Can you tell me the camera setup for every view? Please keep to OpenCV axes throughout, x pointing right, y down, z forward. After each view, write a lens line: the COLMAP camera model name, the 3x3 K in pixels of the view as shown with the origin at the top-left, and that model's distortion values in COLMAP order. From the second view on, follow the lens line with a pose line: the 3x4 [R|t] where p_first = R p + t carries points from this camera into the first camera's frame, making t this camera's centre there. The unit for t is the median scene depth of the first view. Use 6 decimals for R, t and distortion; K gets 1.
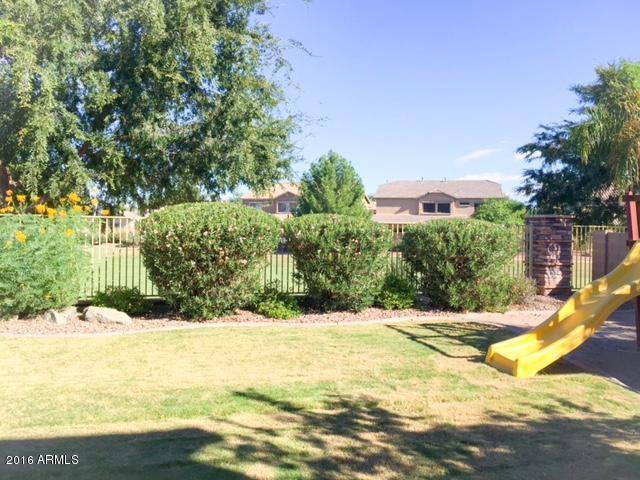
lens RADIAL K [[548.6, 0, 322.5], [0, 548.6, 229.3], [0, 0, 1]] dist [0.083223, -0.111932]
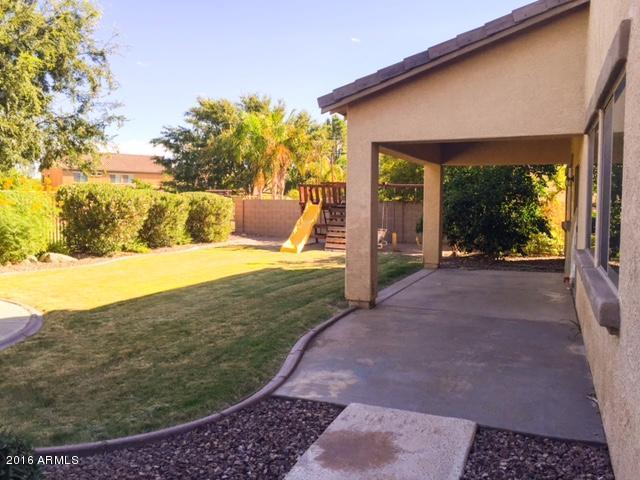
lens RADIAL K [[548.6, 0, 322.5], [0, 548.6, 229.3], [0, 0, 1]] dist [0.083223, -0.111932]
pose [[0.550874, -0.041671, 0.833548, -1.122963], [-0.011774, 0.998265, 0.057687, -0.006076], [-0.834505, -0.041592, 0.549428, -0.325324]]
